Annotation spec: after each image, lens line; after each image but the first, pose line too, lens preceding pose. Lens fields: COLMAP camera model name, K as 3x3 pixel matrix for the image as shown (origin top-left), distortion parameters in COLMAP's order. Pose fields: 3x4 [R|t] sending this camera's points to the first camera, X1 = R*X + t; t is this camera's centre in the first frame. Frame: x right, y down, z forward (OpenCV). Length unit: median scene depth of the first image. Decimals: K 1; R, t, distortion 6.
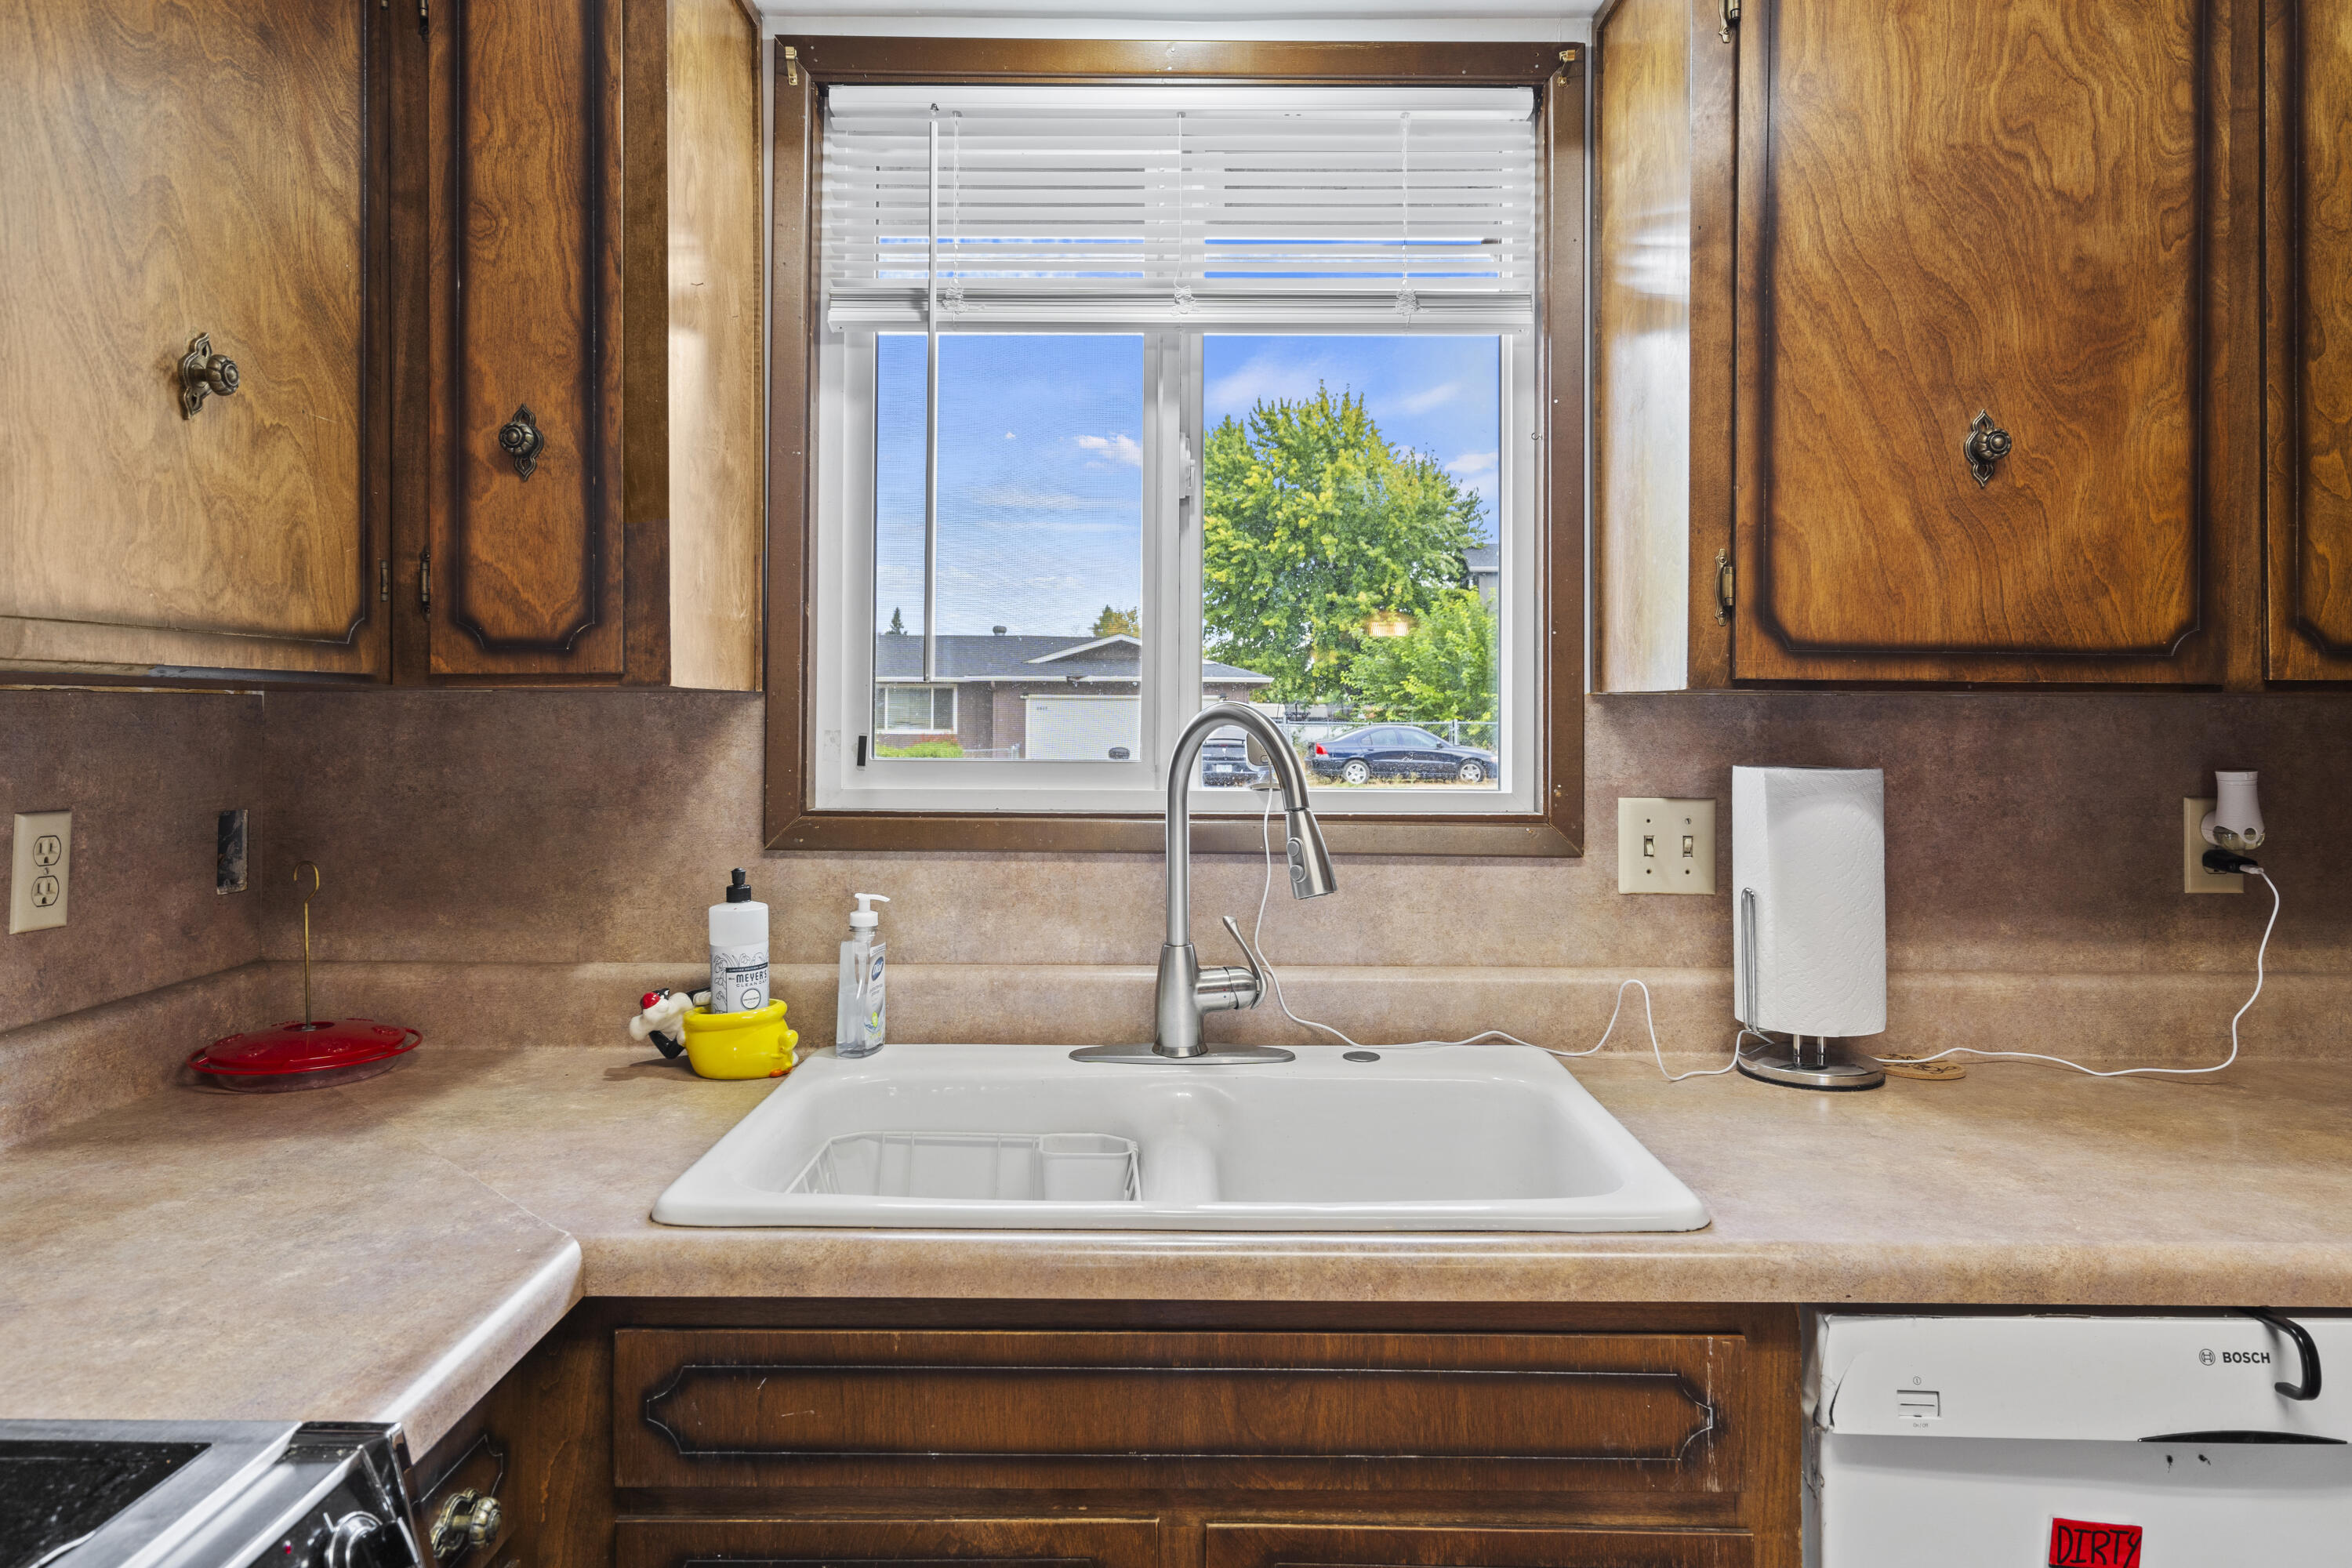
lens RADIAL K [[1431.6, 0, 1174.2], [0, 1431.6, 708.0], [0, 0, 1]] dist [0.001385, 0.000589]
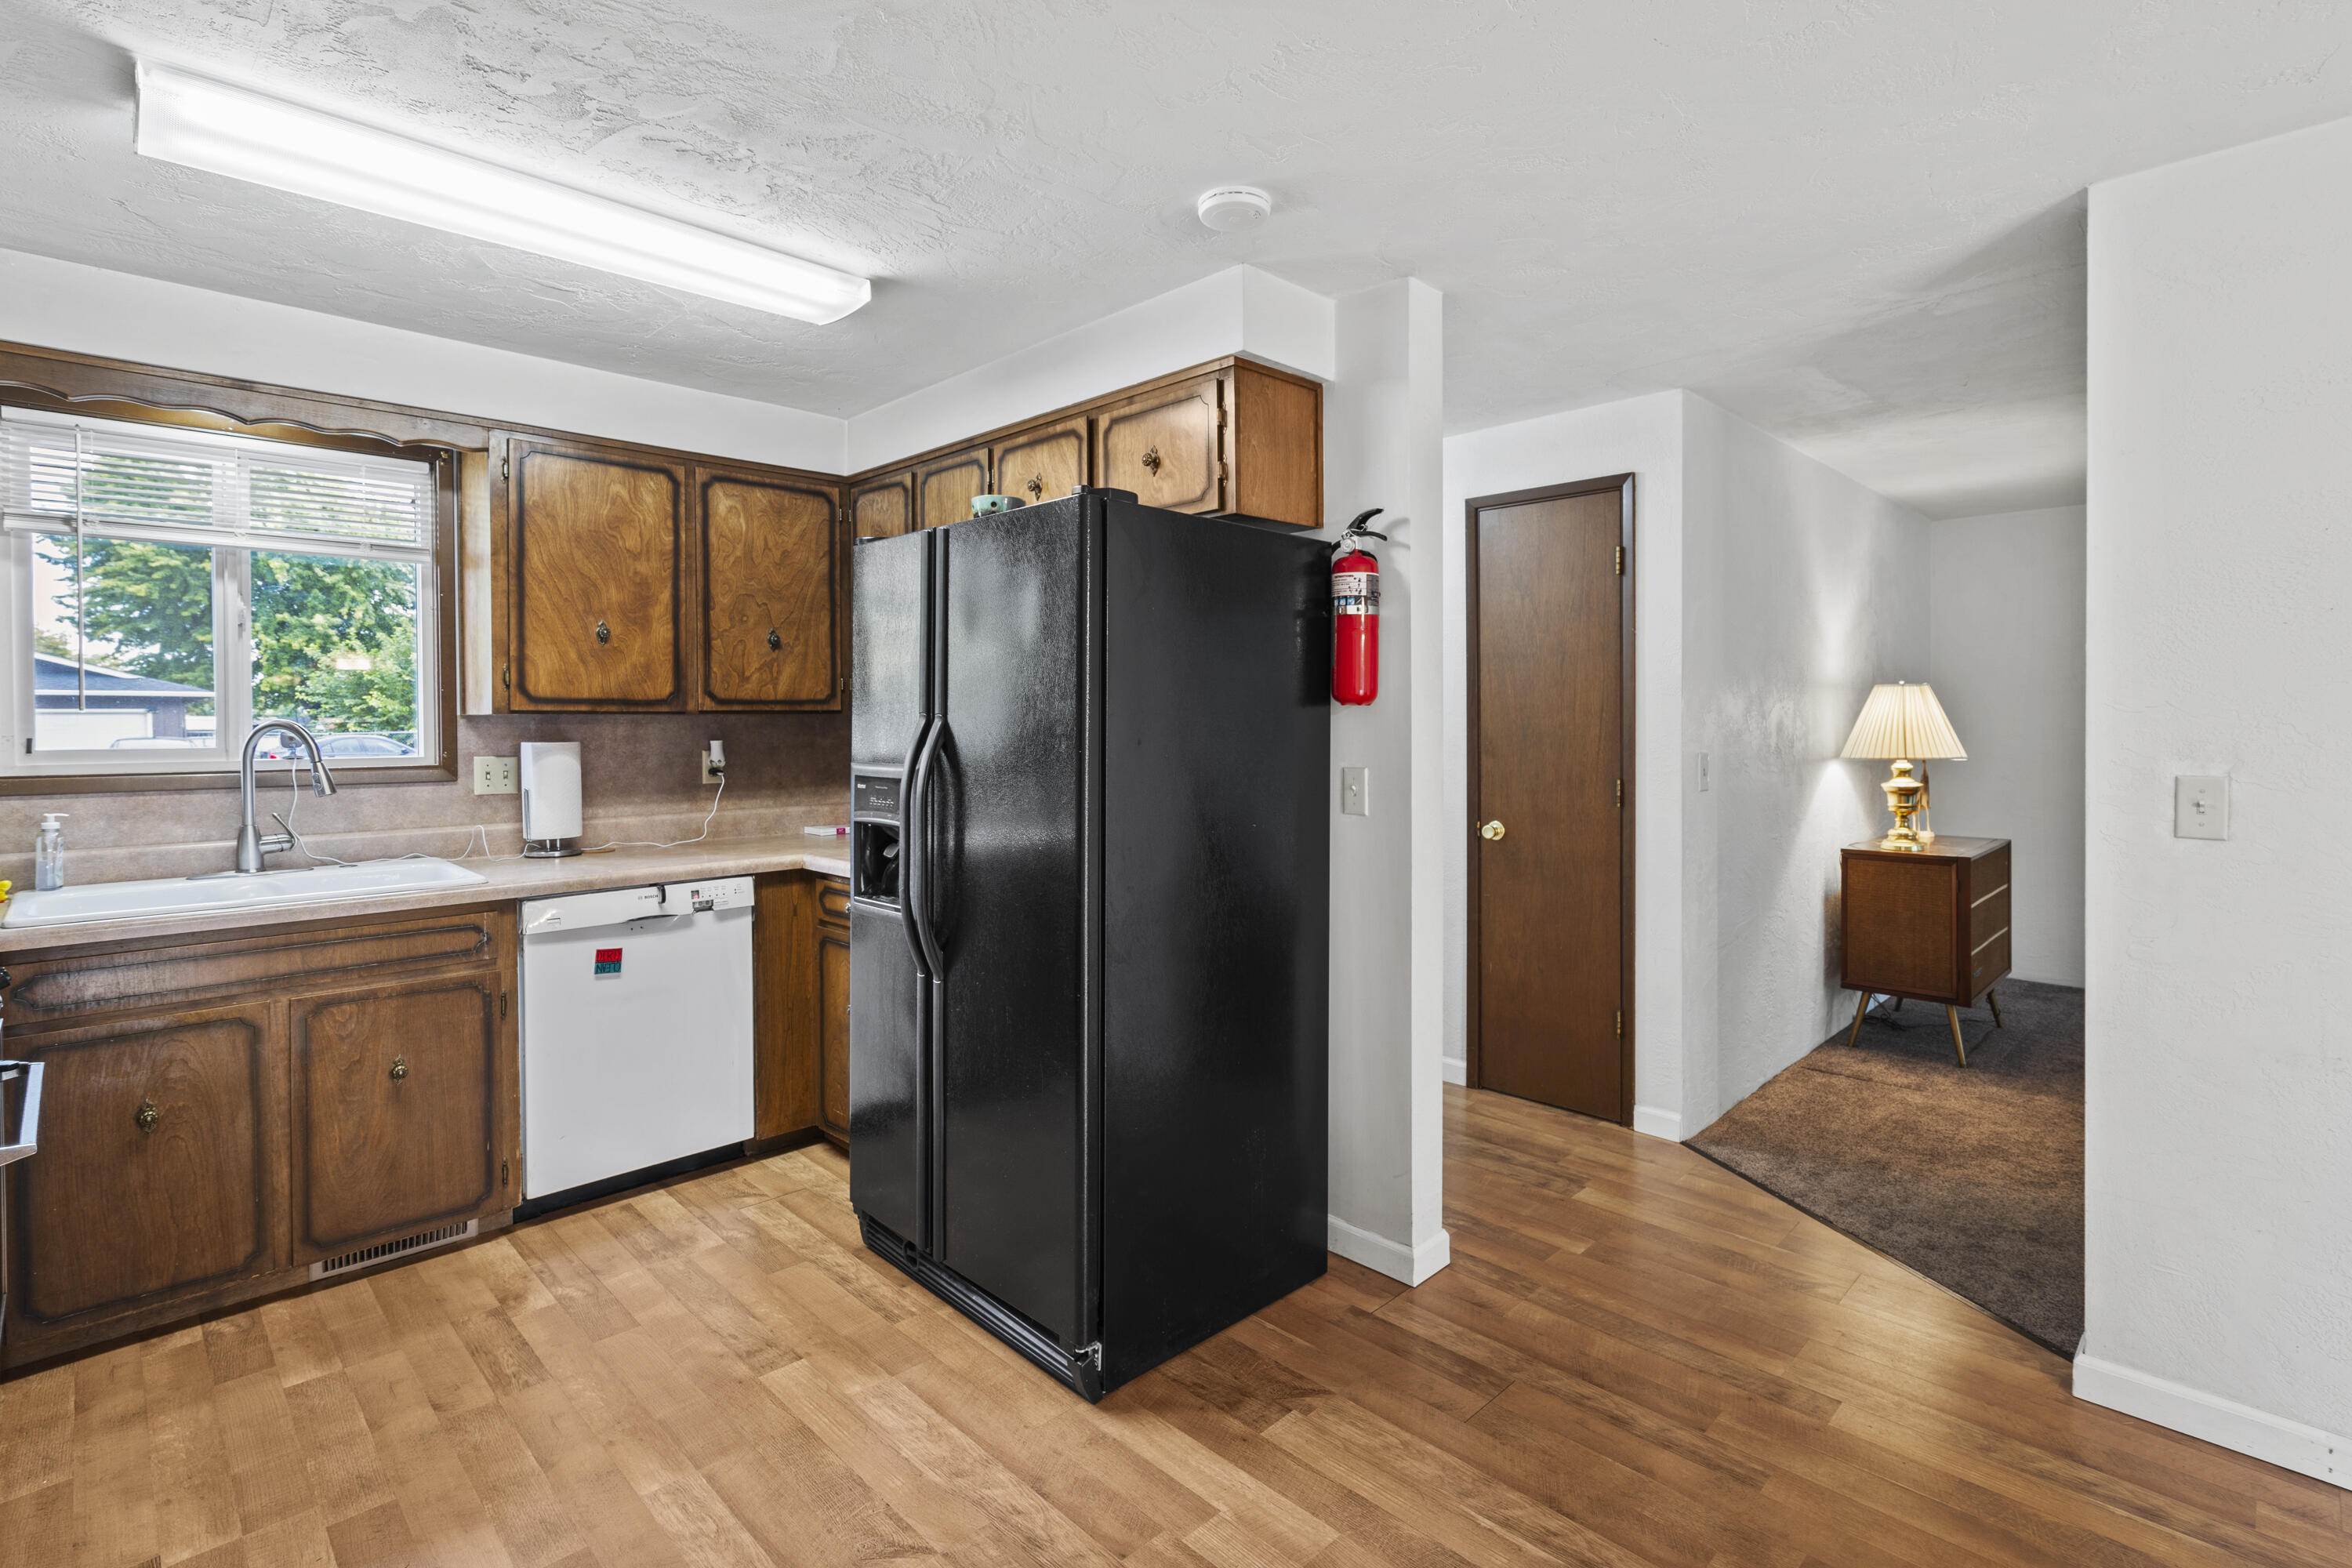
lens RADIAL K [[1102.0, 0, 1171.5], [0, 1102.0, 729.1], [0, 0, 1]] dist [0.001318, 0.000652]
pose [[0.704212, -0.014662, 0.709839, -0.203722], [0.007042, 0.999882, 0.013667, -0.003208], [-0.709955, -0.004626, 0.704232, -1.262265]]
